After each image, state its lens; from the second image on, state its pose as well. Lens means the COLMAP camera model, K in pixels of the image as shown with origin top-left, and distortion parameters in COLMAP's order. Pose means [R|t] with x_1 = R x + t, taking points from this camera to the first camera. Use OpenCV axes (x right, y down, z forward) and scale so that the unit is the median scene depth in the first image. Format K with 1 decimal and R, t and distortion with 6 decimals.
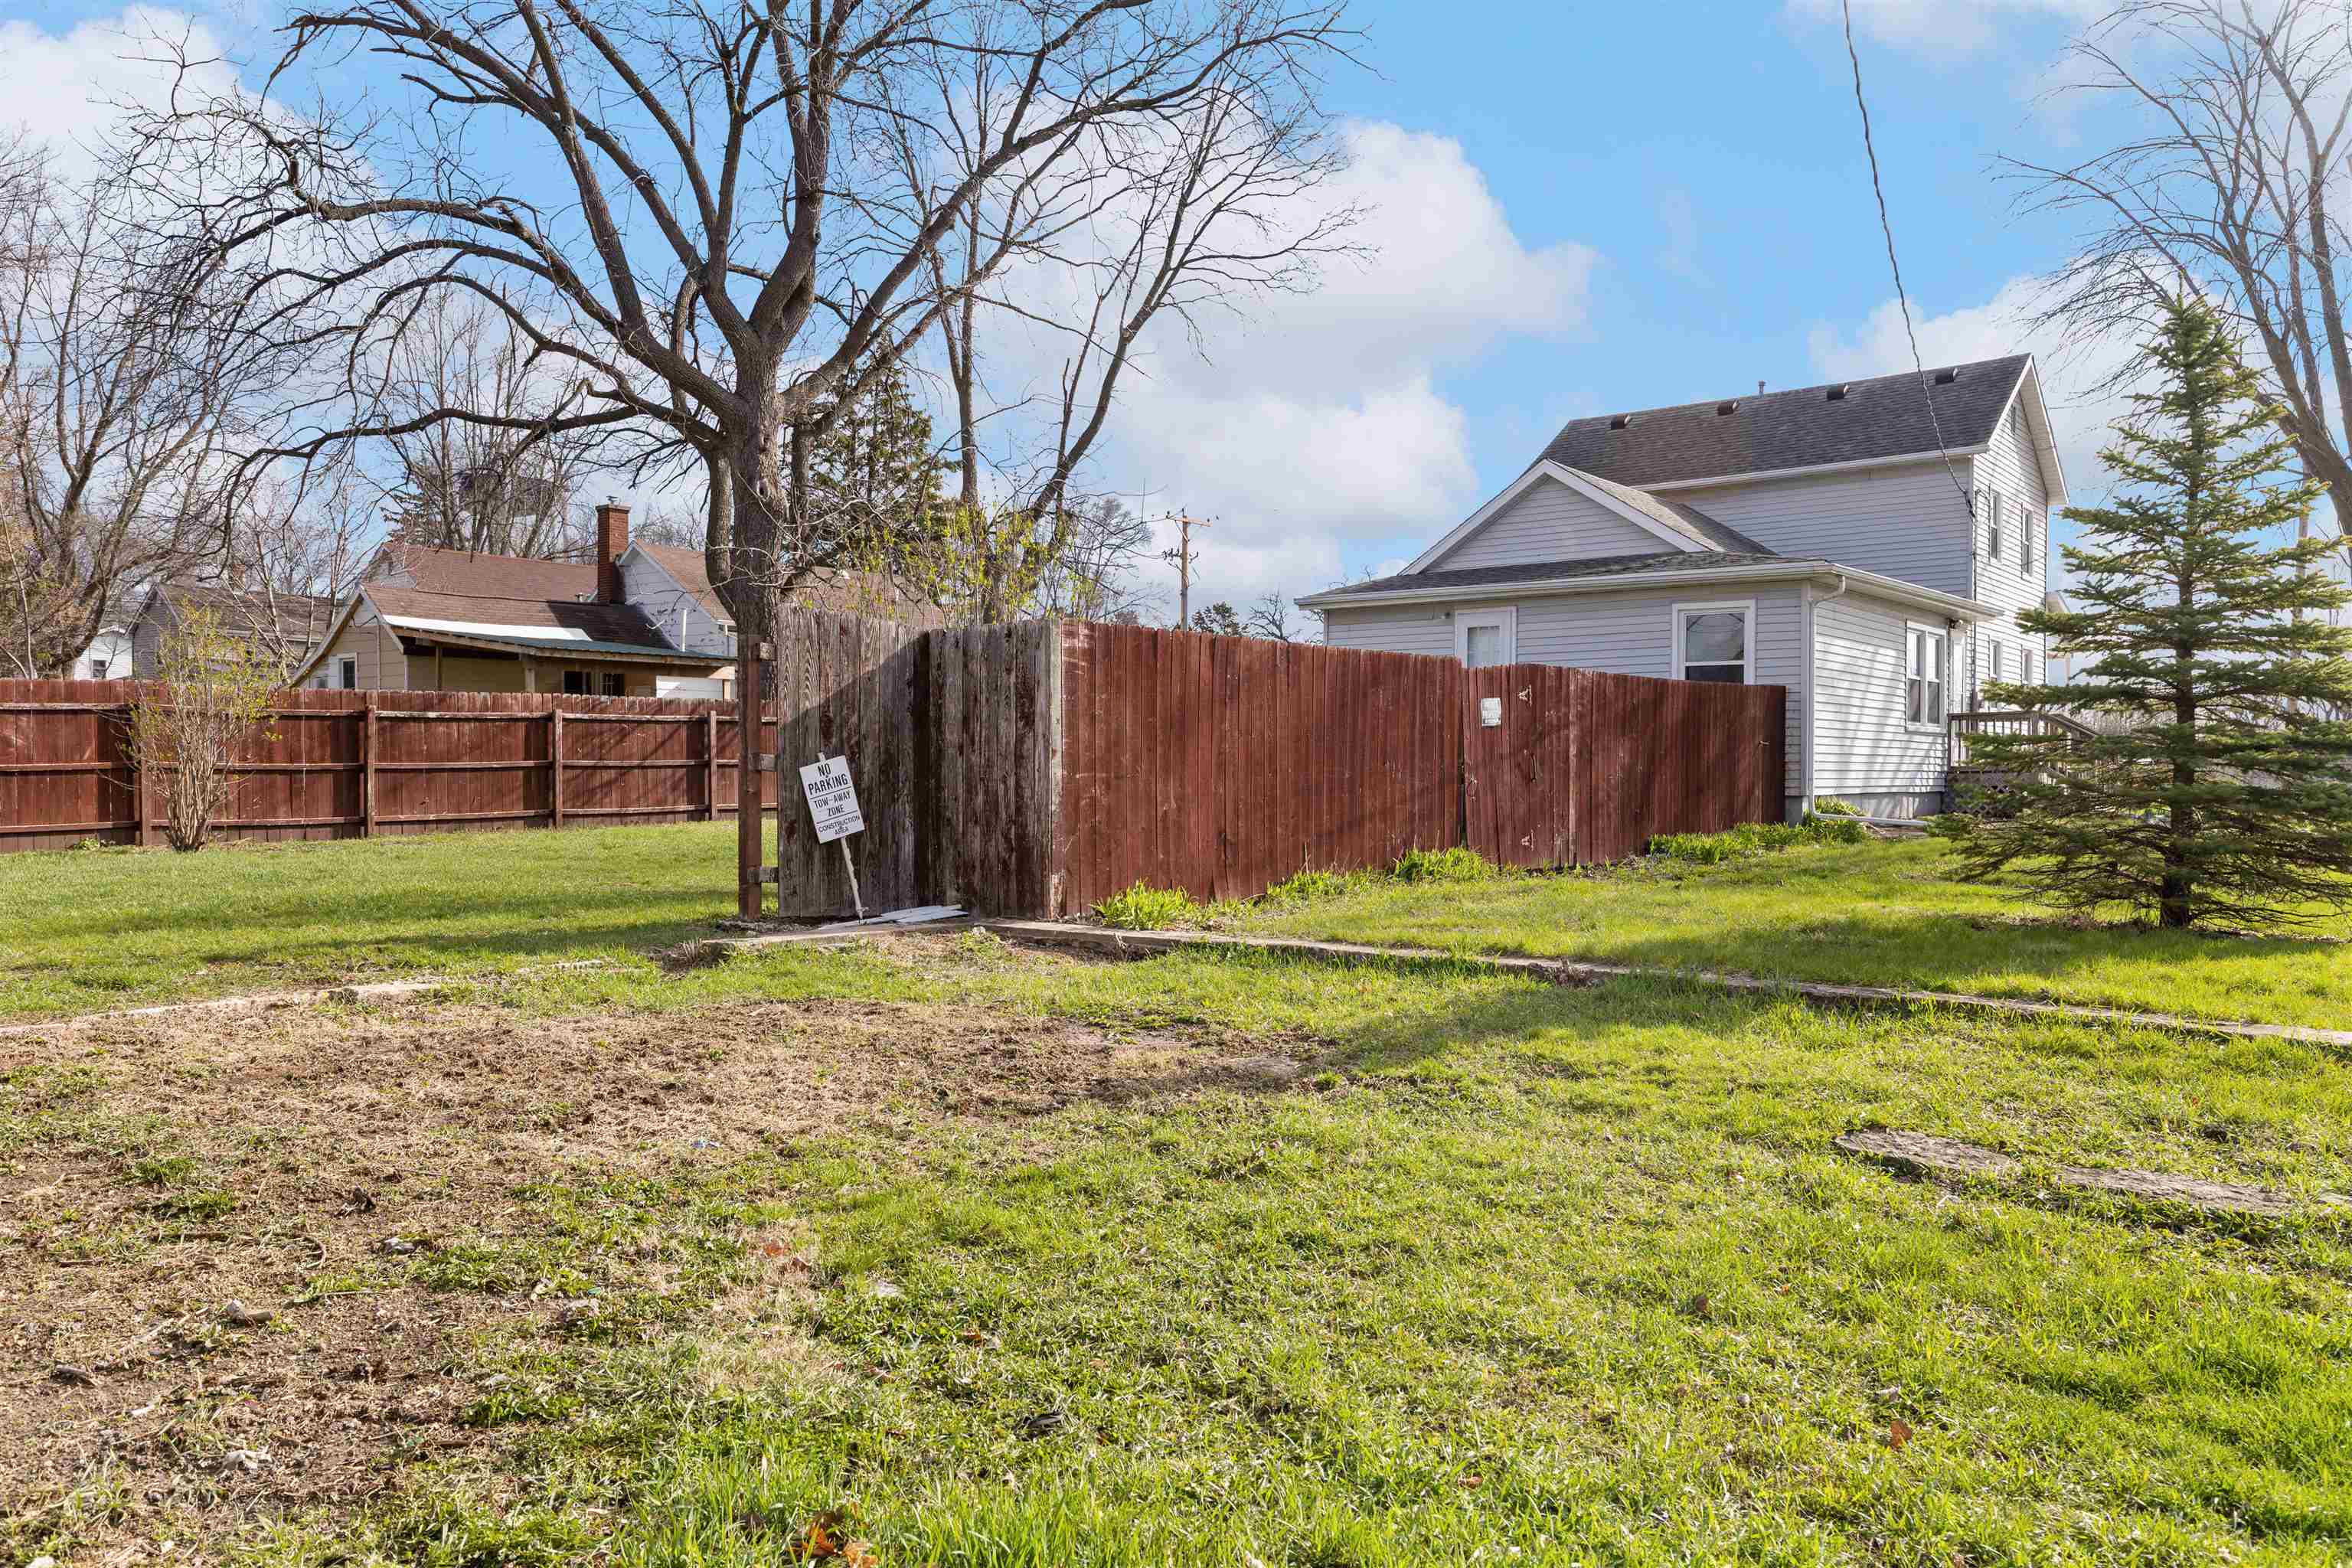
lens RADIAL K [[1613.1, 0, 1180.9], [0, 1613.1, 852.1], [0, 0, 1]] dist [0.004522, 0.000522]
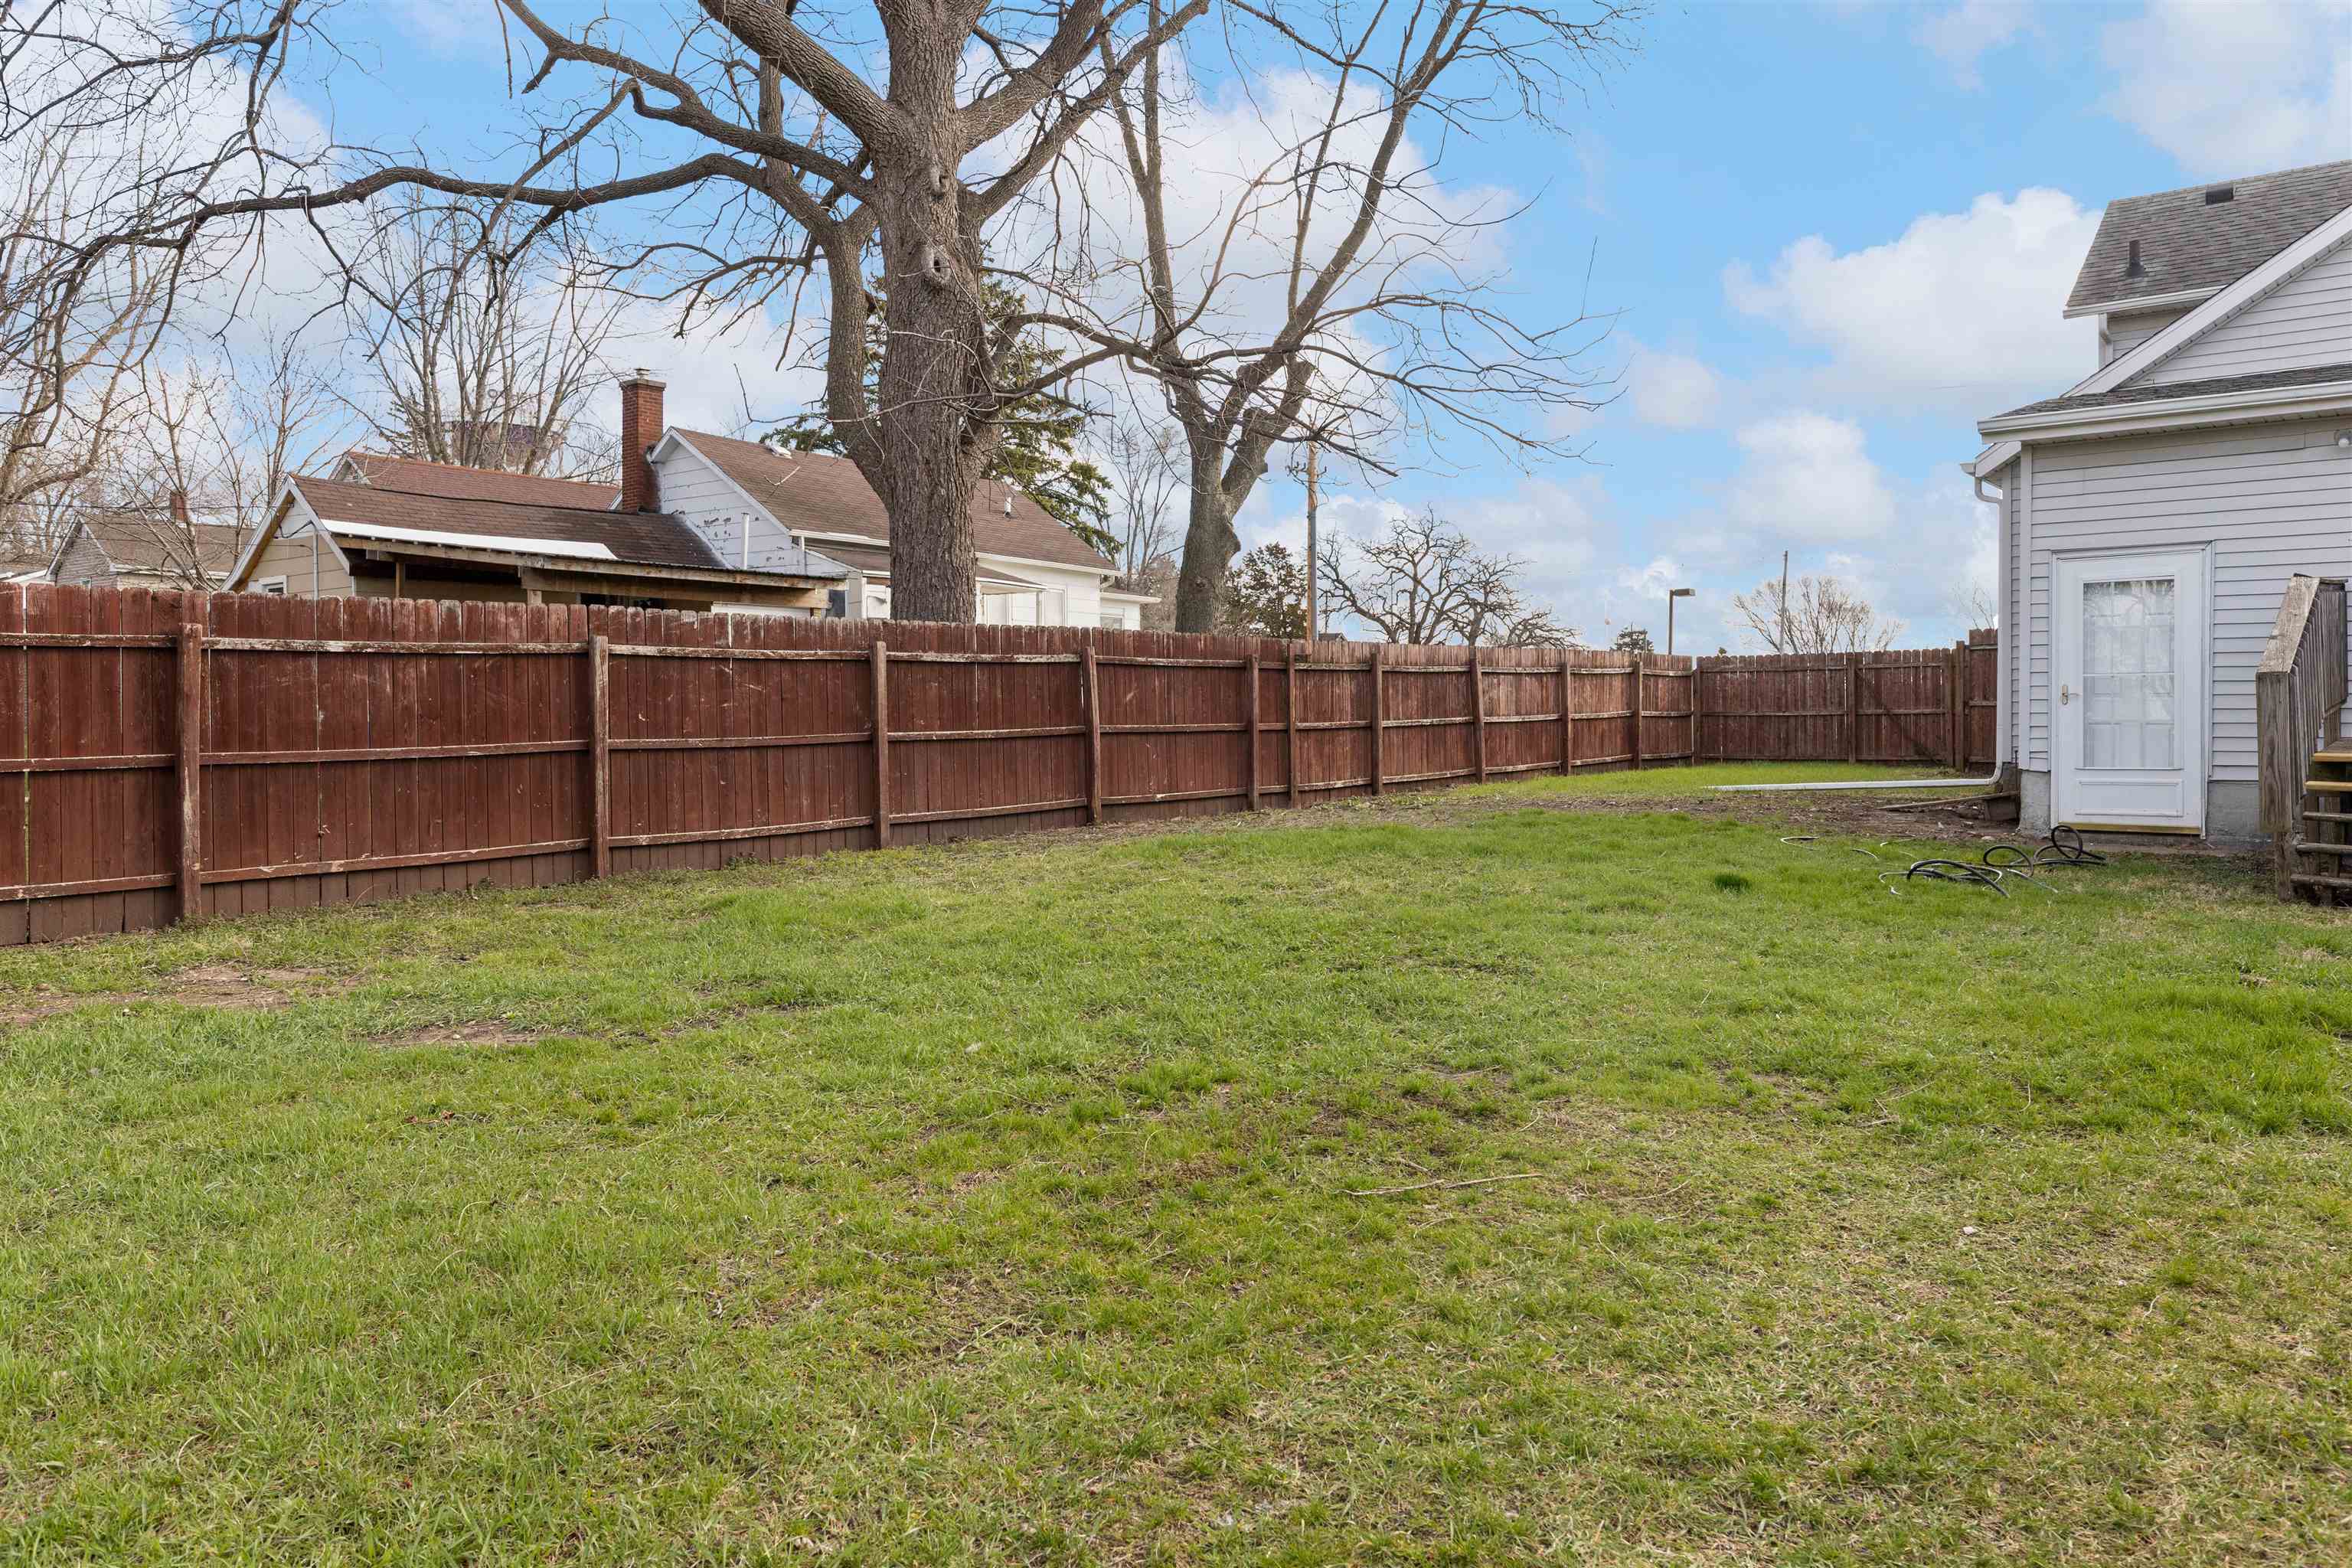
lens RADIAL K [[1604.0, 0, 1176.0], [0, 1604.0, 784.0], [0, 0, 1]] dist [0.002998, 0.001657]
pose [[0.999965, -0.008072, 0.002189, -0.160252], [0.008099, 0.999892, -0.012286, -0.027001], [-0.002089, 0.012303, 0.999922, 0.385951]]
